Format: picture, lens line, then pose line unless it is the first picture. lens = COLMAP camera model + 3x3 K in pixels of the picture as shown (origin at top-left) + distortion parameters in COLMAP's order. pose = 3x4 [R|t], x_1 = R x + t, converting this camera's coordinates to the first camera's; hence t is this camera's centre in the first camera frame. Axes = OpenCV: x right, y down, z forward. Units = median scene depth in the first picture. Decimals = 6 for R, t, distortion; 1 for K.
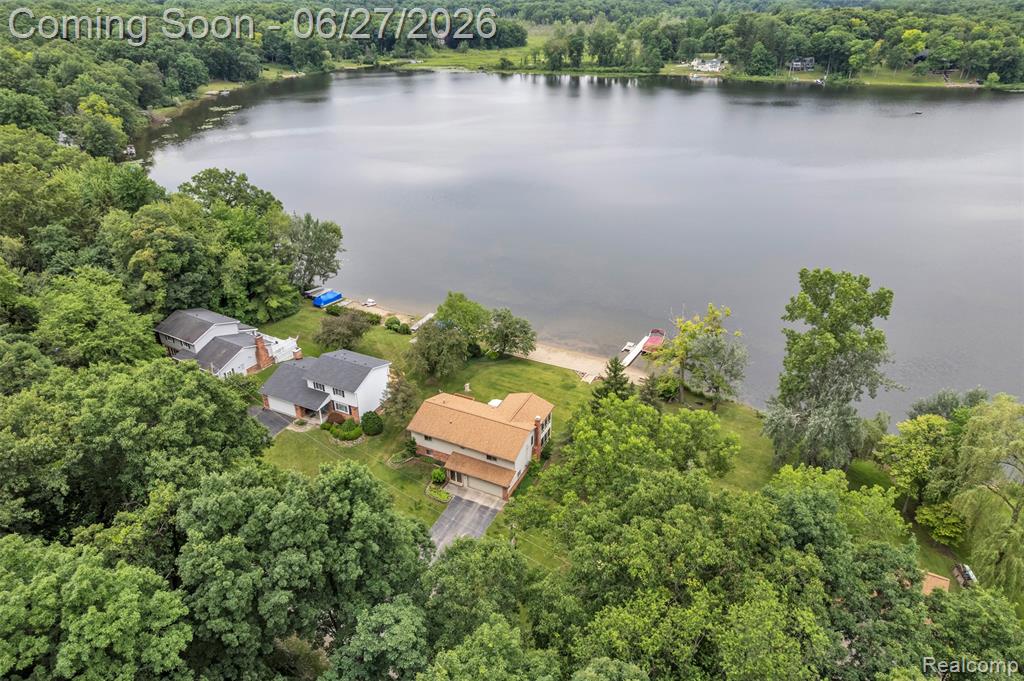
lens RADIAL K [[664.2, 0, 513.2], [0, 664.2, 344.0], [0, 0, 1]] dist [-0.084465, 0.078966]
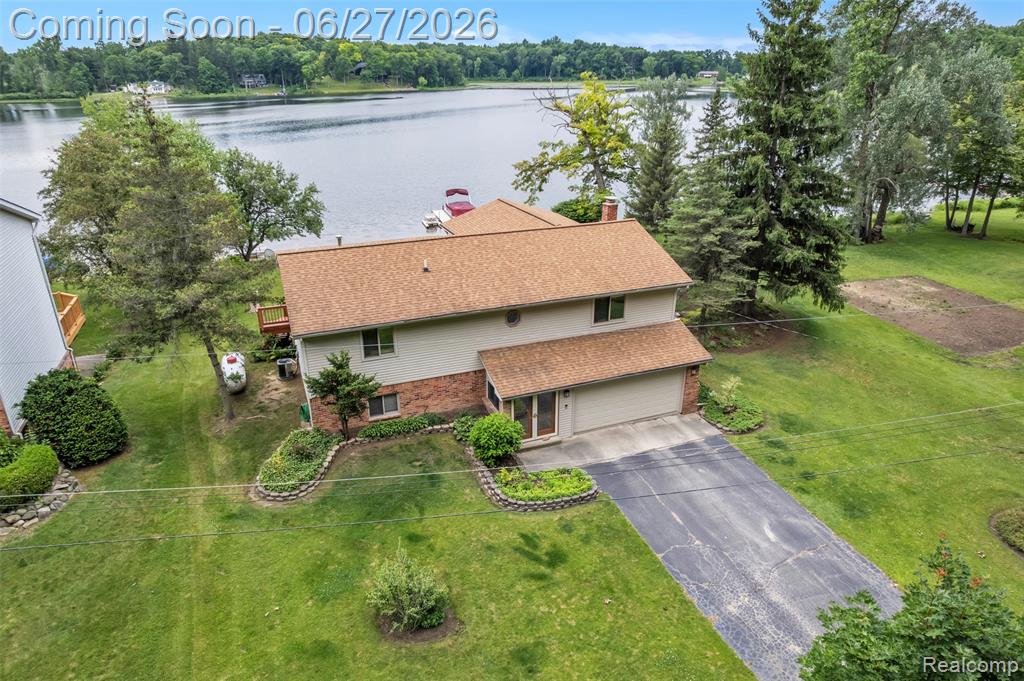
lens RADIAL K [[664.2, 0, 513.2], [0, 664.2, 344.0], [0, 0, 1]] dist [-0.084465, 0.078966]
pose [[0.680060, -0.287527, 0.674423, -0.052387], [0.357958, 0.933012, 0.036822, 0.029042], [-0.639832, 0.216374, 0.737426, 0.146171]]
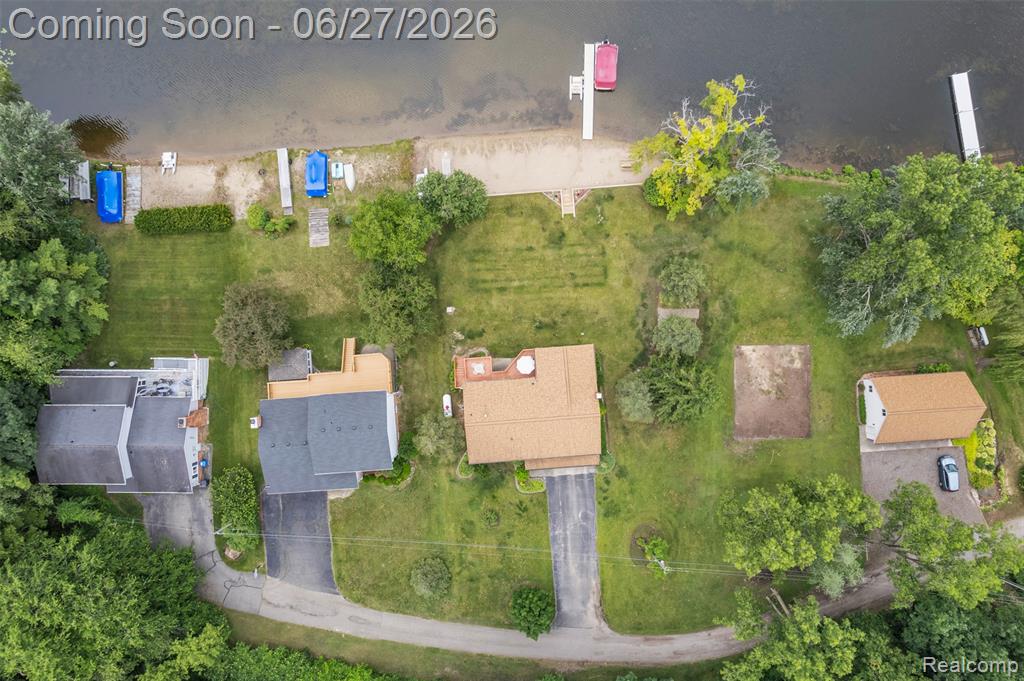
lens RADIAL K [[664.2, 0, 513.2], [0, 664.2, 344.0], [0, 0, 1]] dist [-0.084465, 0.078966]
pose [[0.868426, -0.495787, -0.005632, -0.004424], [0.239931, 0.410270, 0.879836, -0.137783], [-0.433901, -0.765424, 0.475243, 0.128140]]
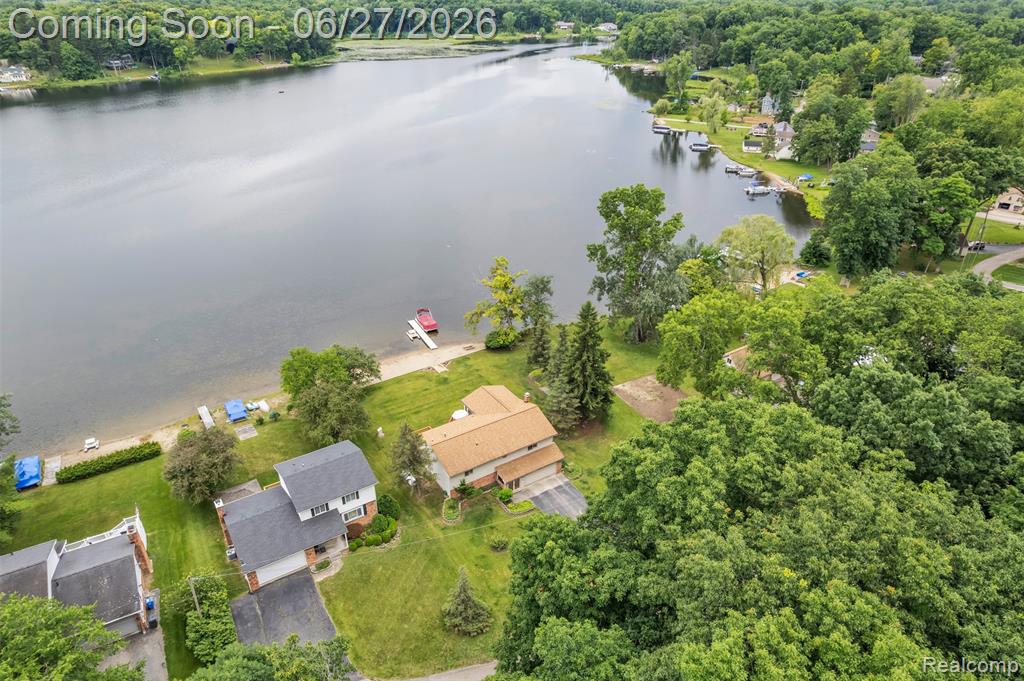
lens RADIAL K [[664.2, 0, 513.2], [0, 664.2, 344.0], [0, 0, 1]] dist [-0.084465, 0.078966]
pose [[0.520911, -0.416047, 0.745357, -0.135706], [0.409152, 0.888033, 0.209741, -0.035366], [-0.749164, 0.195708, 0.632813, 0.064010]]
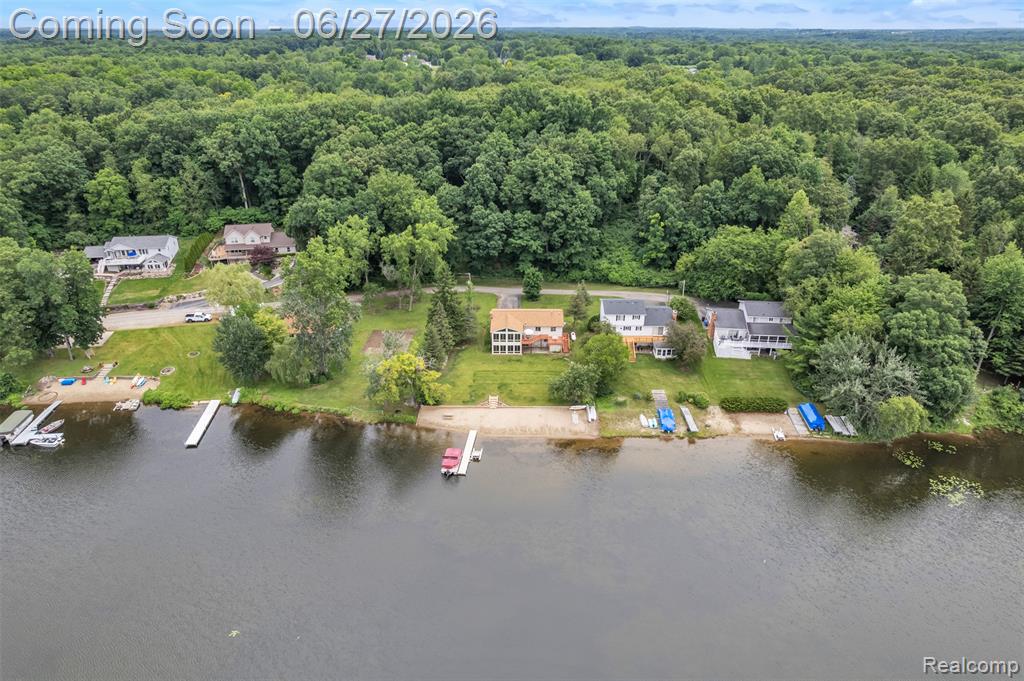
lens RADIAL K [[664.2, 0, 513.2], [0, 664.2, 344.0], [0, 0, 1]] dist [-0.084465, 0.078966]
pose [[-0.904879, 0.184938, -0.383395, 0.121662], [-0.207790, 0.594177, 0.777031, -0.218702], [0.371507, 0.782785, -0.499230, 0.362314]]
